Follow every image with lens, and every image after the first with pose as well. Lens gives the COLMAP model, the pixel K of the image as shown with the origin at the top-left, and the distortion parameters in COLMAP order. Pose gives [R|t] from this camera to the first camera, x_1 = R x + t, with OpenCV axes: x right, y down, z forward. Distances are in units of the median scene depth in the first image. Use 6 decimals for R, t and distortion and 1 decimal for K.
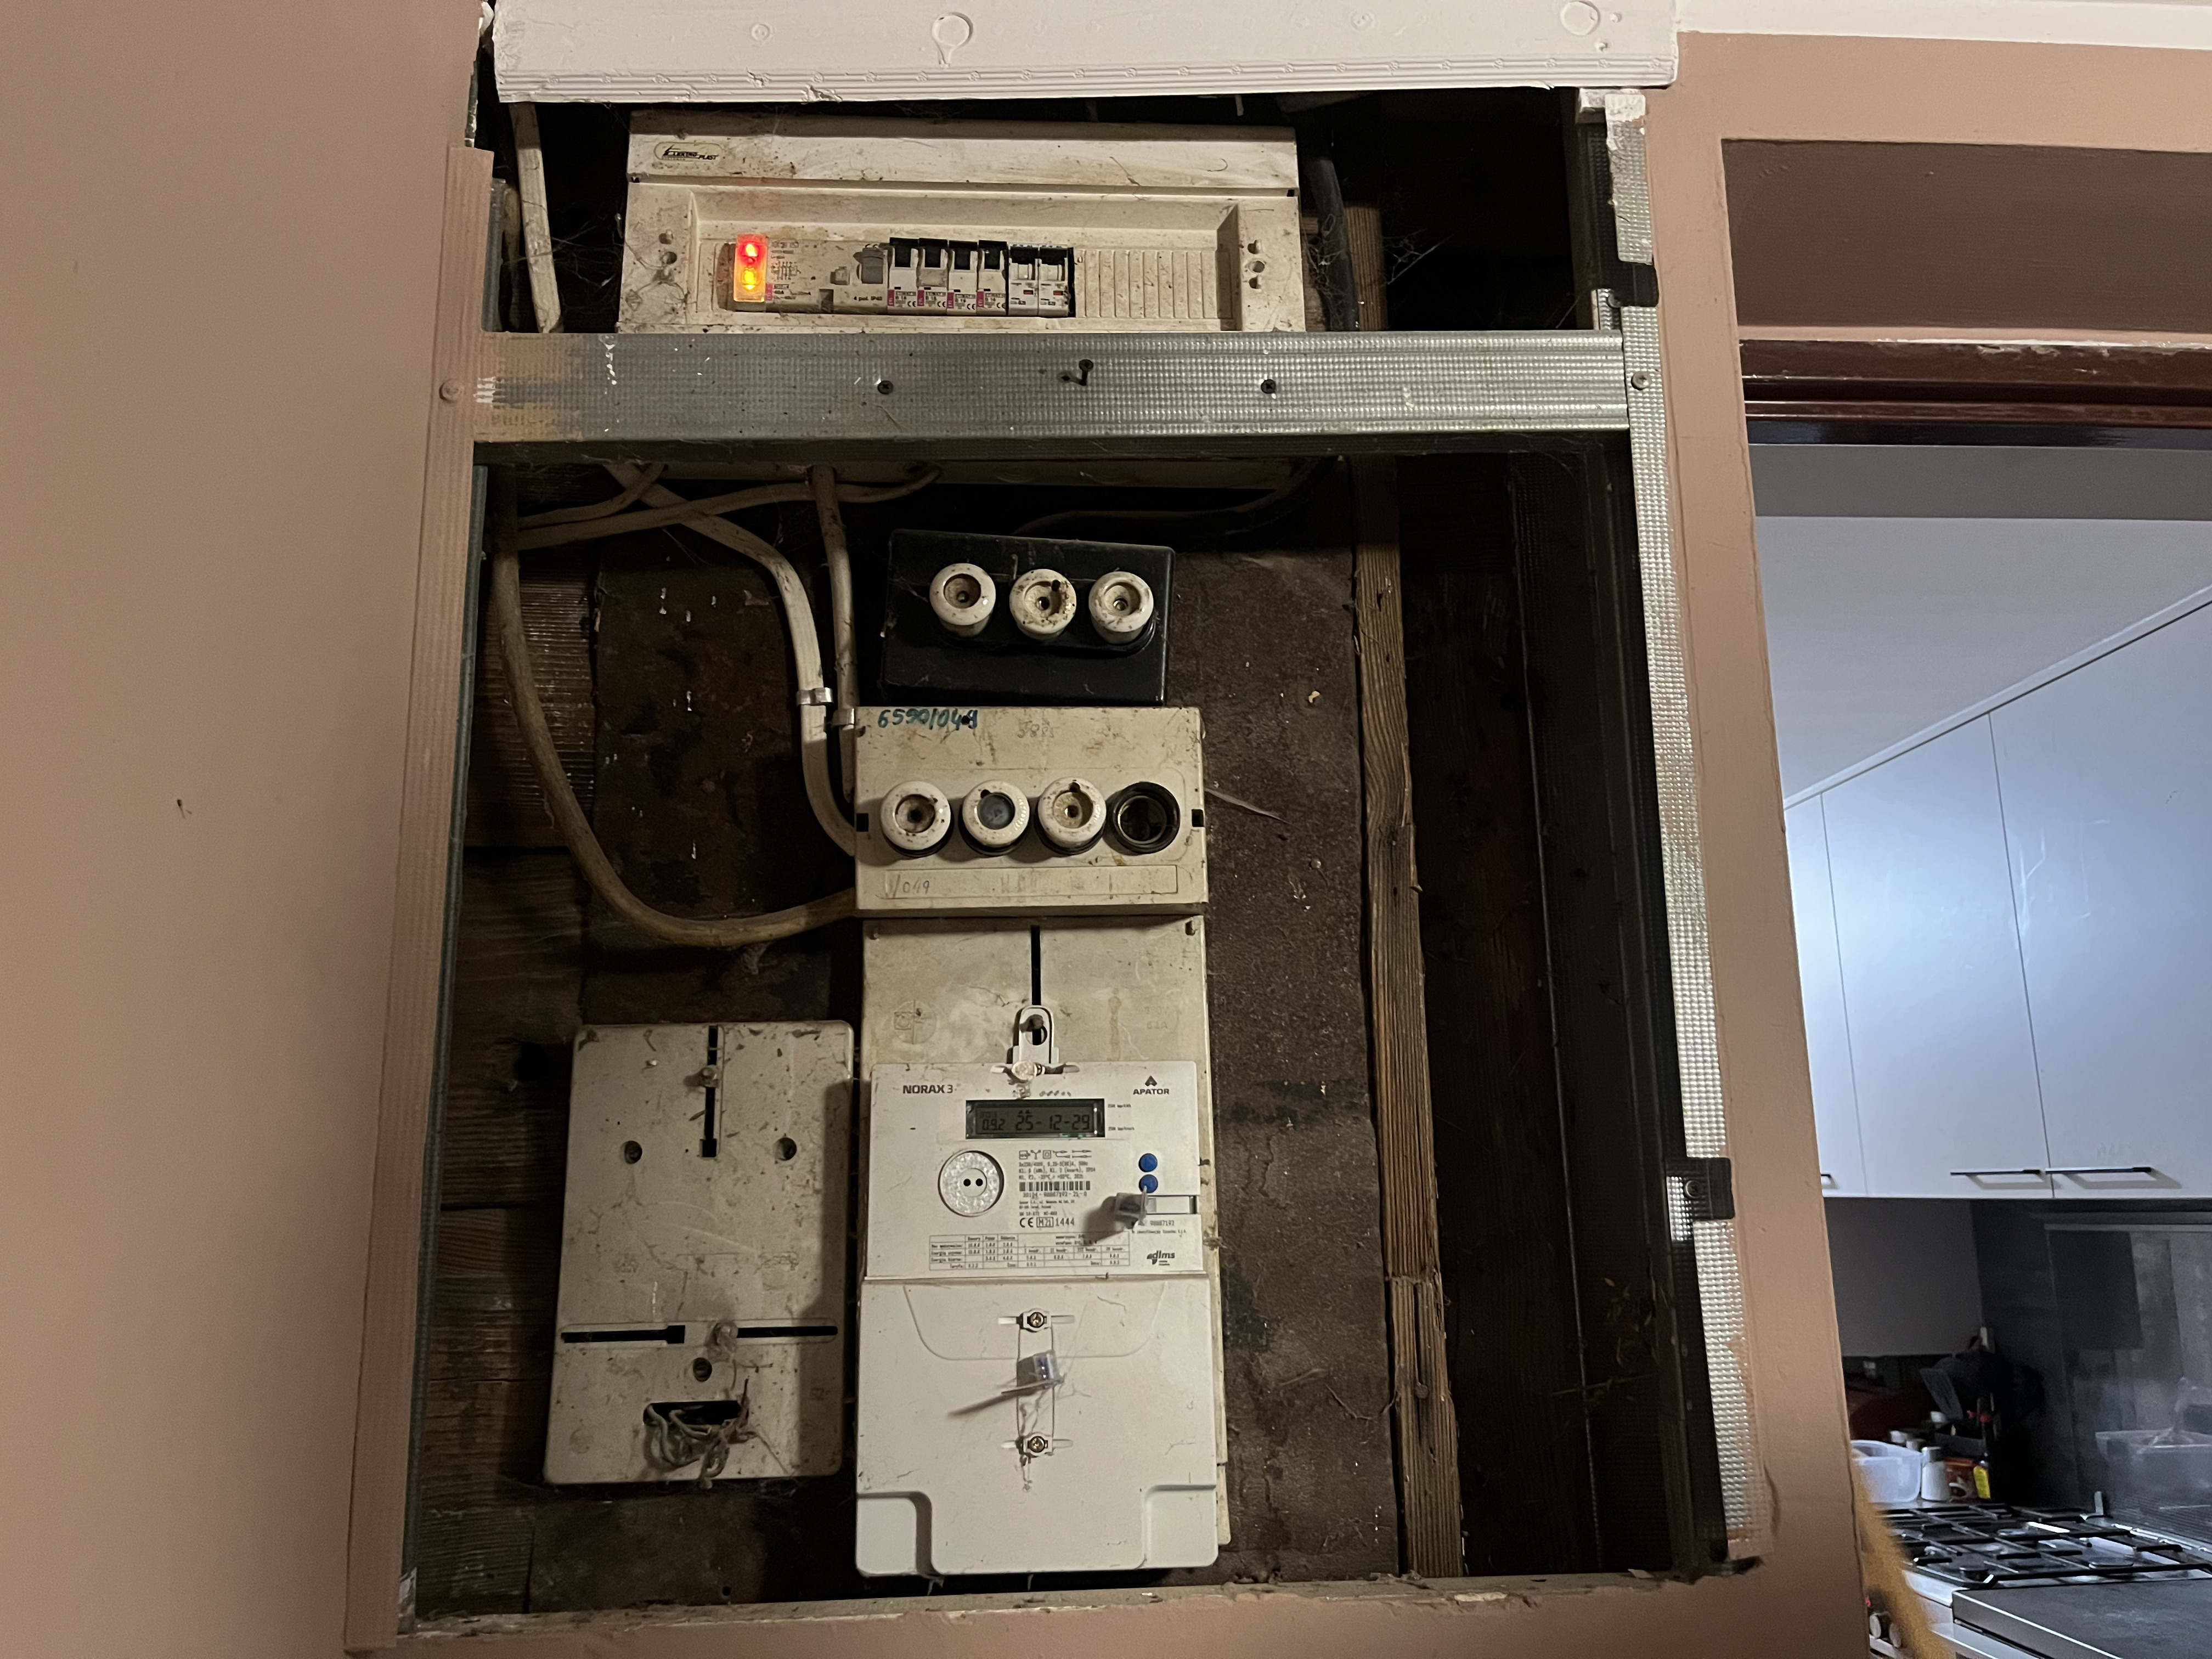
lens RADIAL K [[1674.0, 0, 1101.0], [0, 1674.0, 828.4], [0, 0, 1]] dist [0.048492, -0.071885]
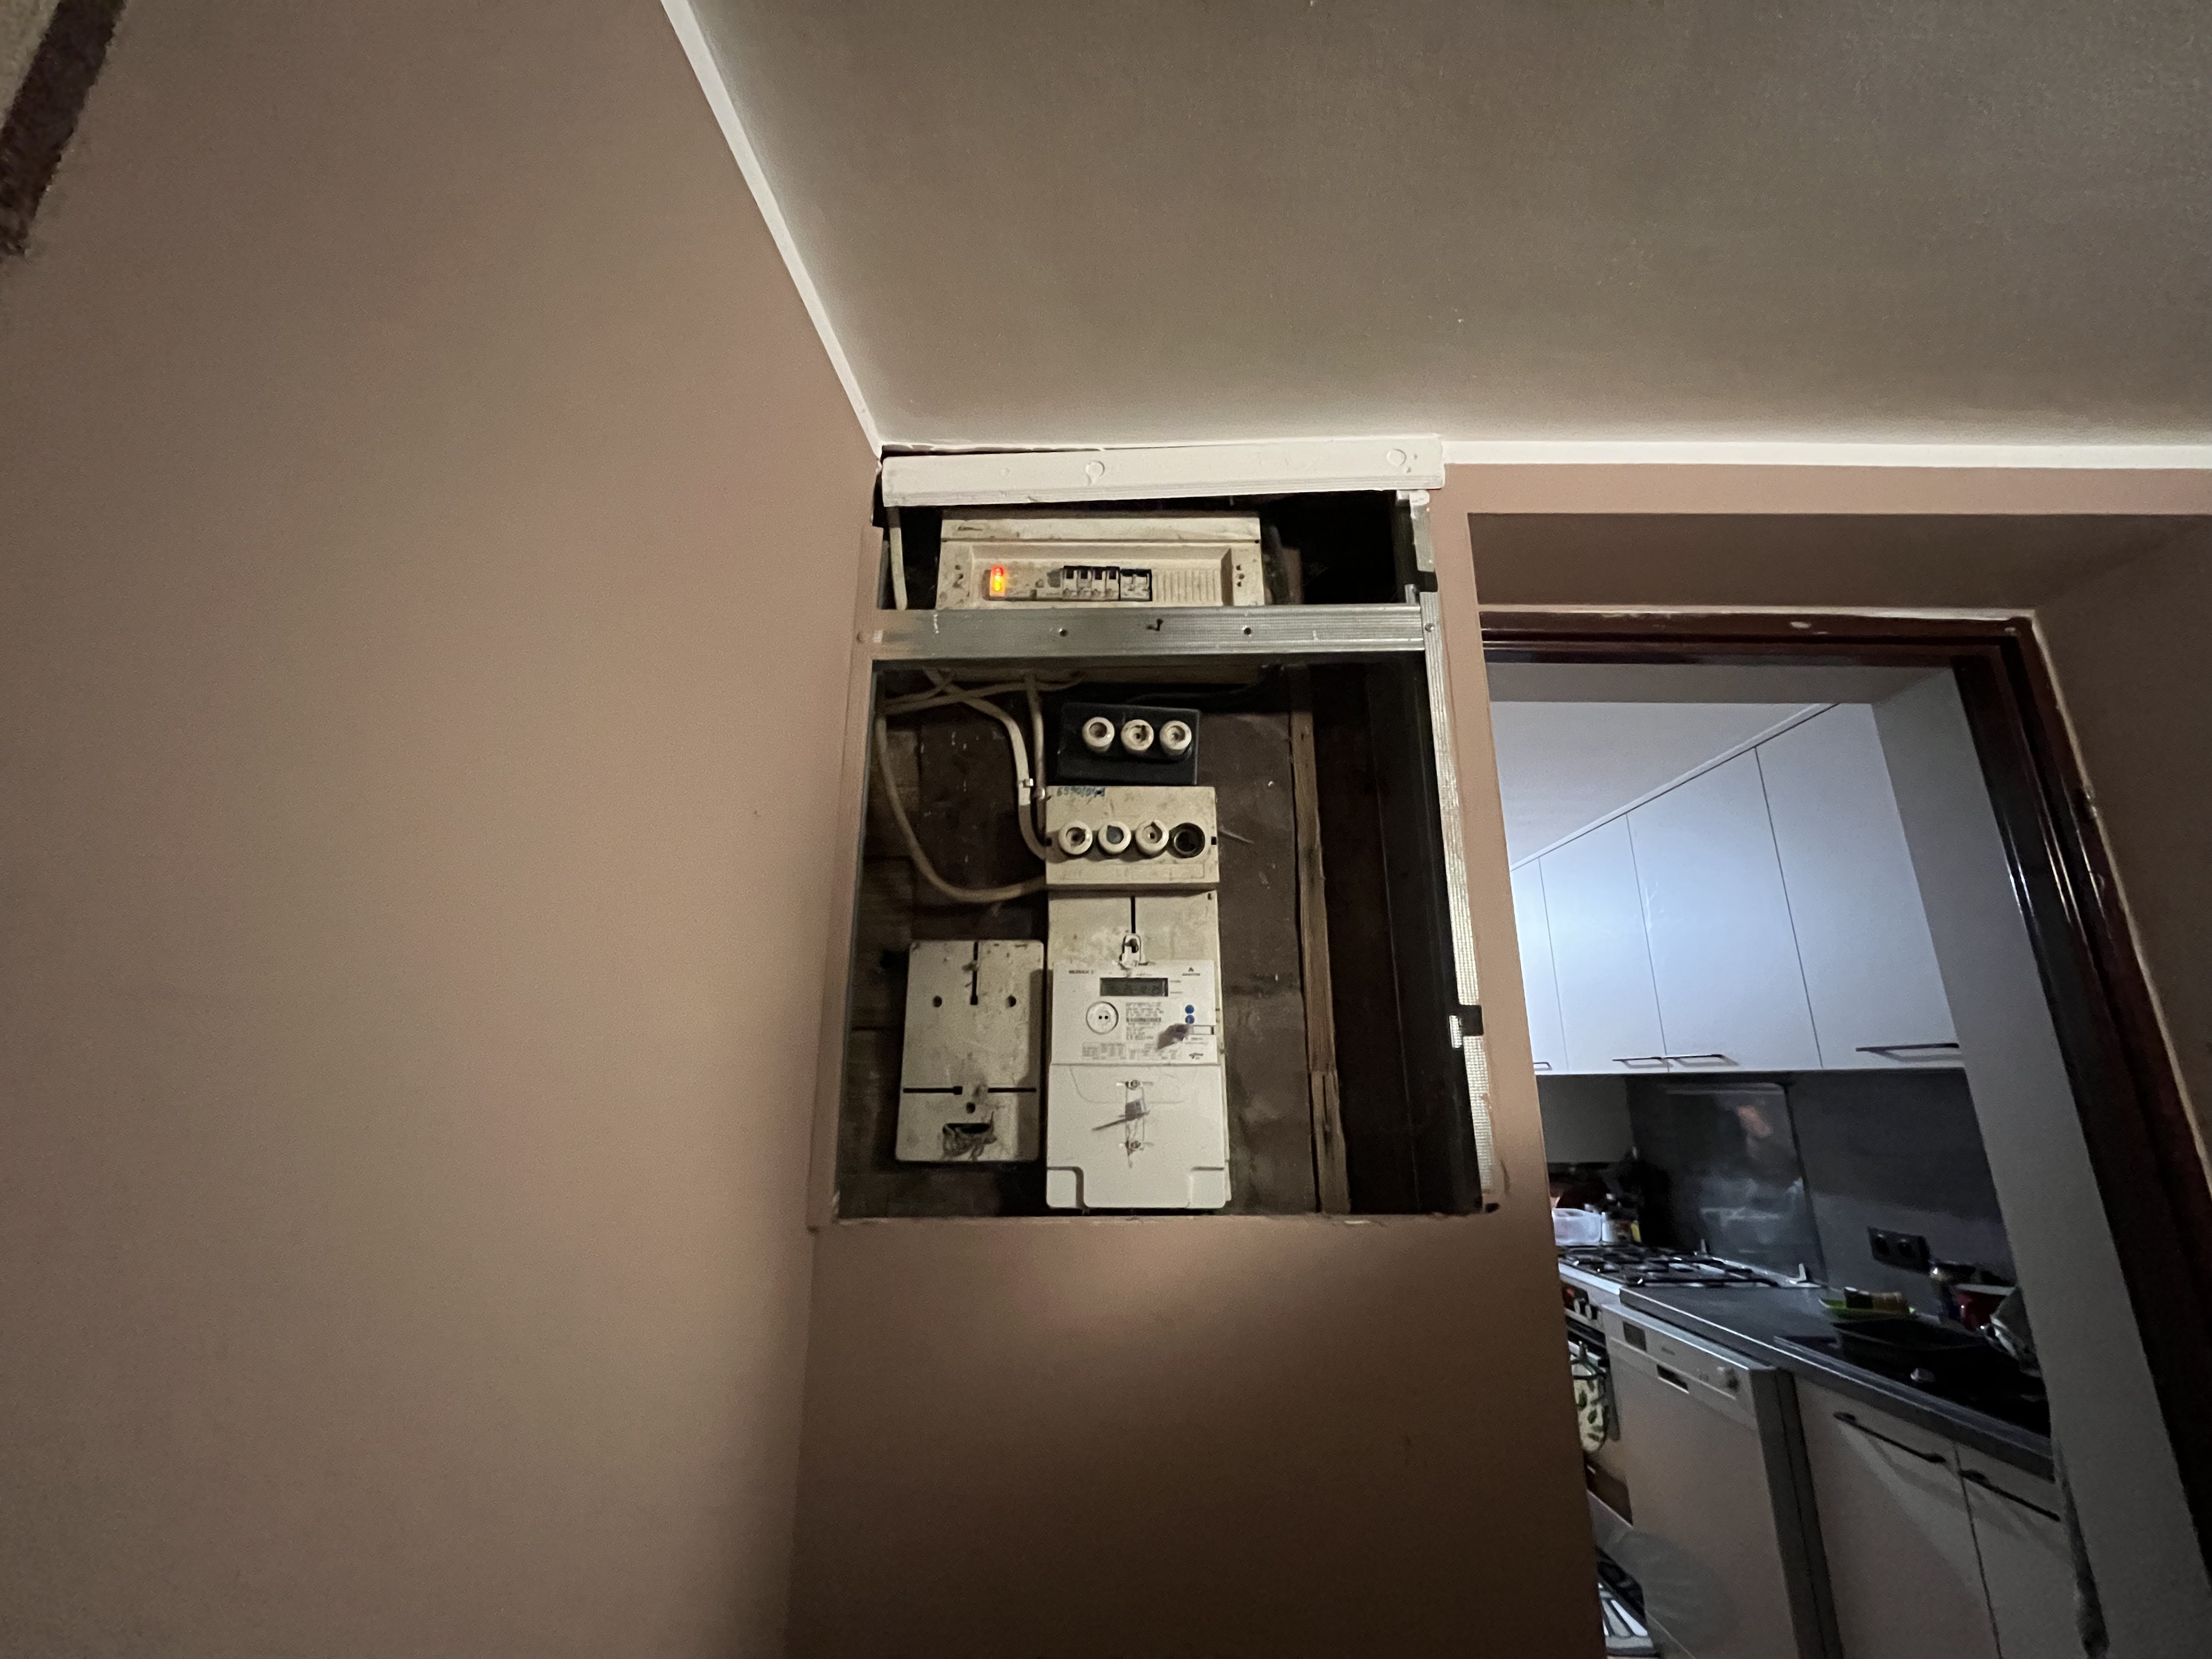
lens RADIAL K [[886.7, 0, 1105.3], [0, 886.7, 827.6], [0, 0, 1]] dist [-0.003750, 0.000672]
pose [[0.998575, 0.000998, -0.053353, -0.015112], [-0.004354, 0.998014, -0.062836, 0.043627], [0.053185, 0.062979, 0.996597, -0.075207]]
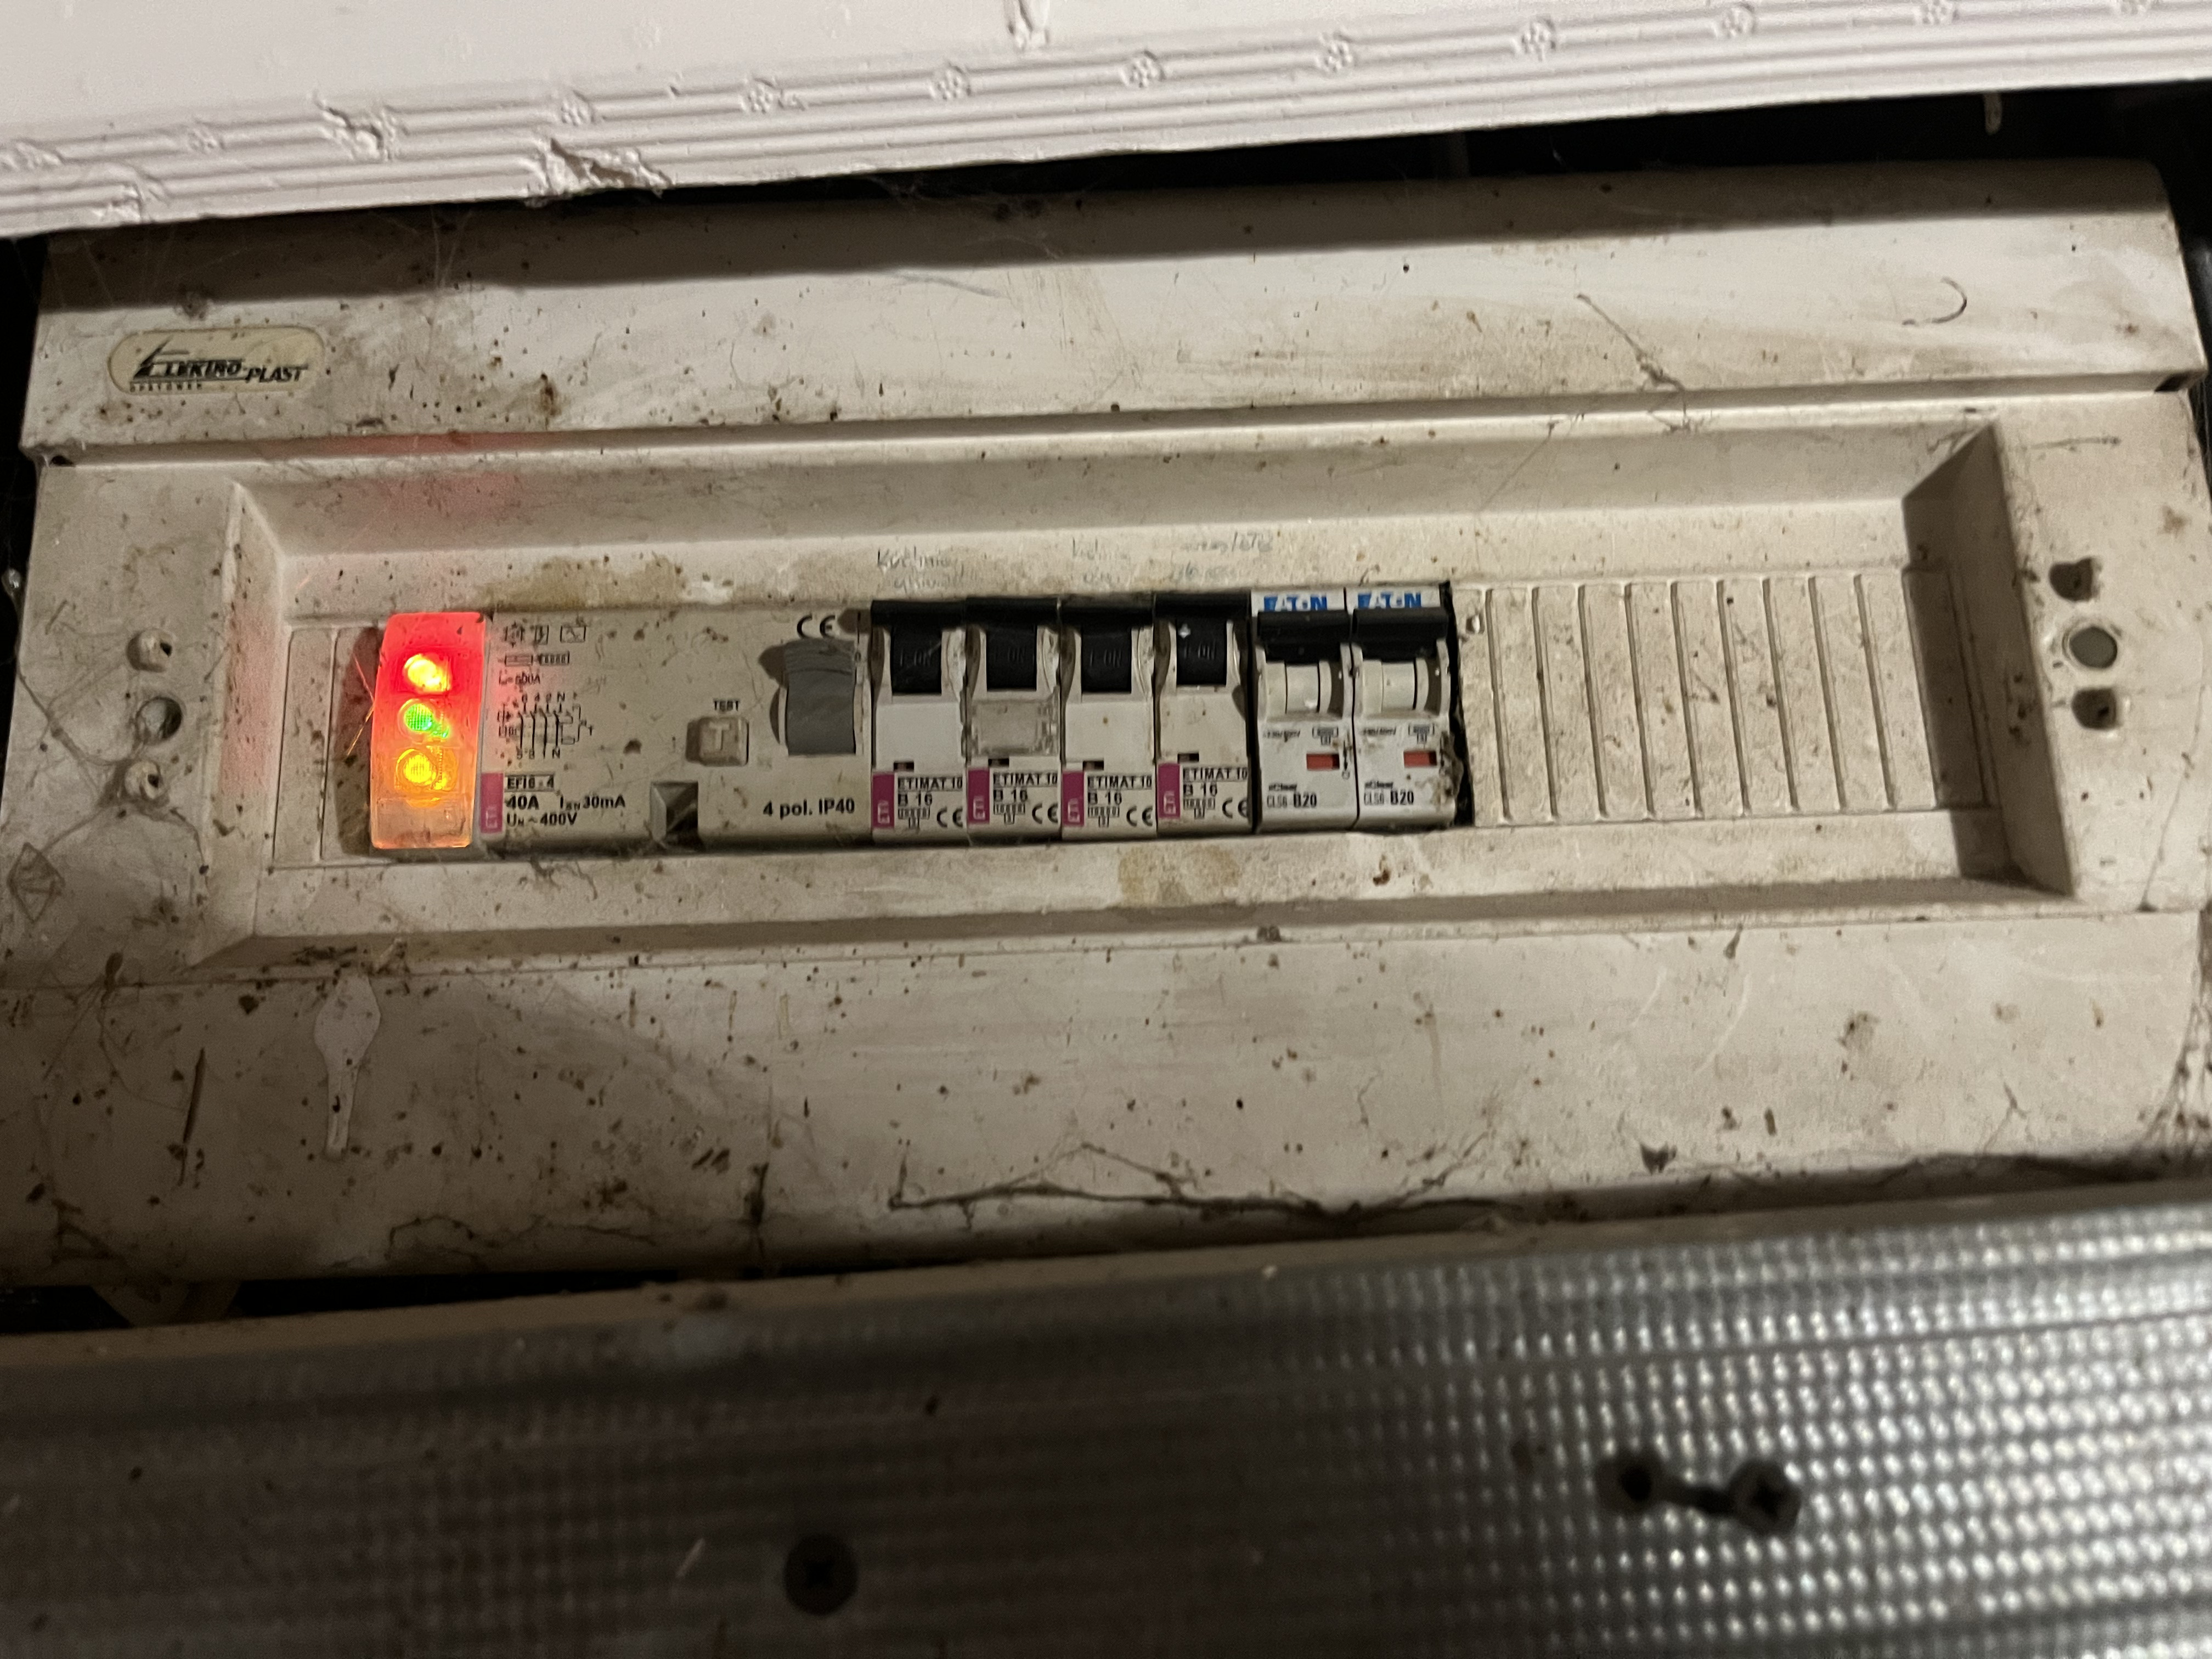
lens RADIAL K [[1674.0, 0, 1106.2], [0, 1674.0, 841.2], [0, 0, 1]] dist [0.048492, -0.071885]
pose [[0.997957, -0.032031, -0.055282, -0.067058], [0.035325, 0.997592, 0.059681, -0.326778], [0.053237, -0.061512, 0.996686, 0.696844]]
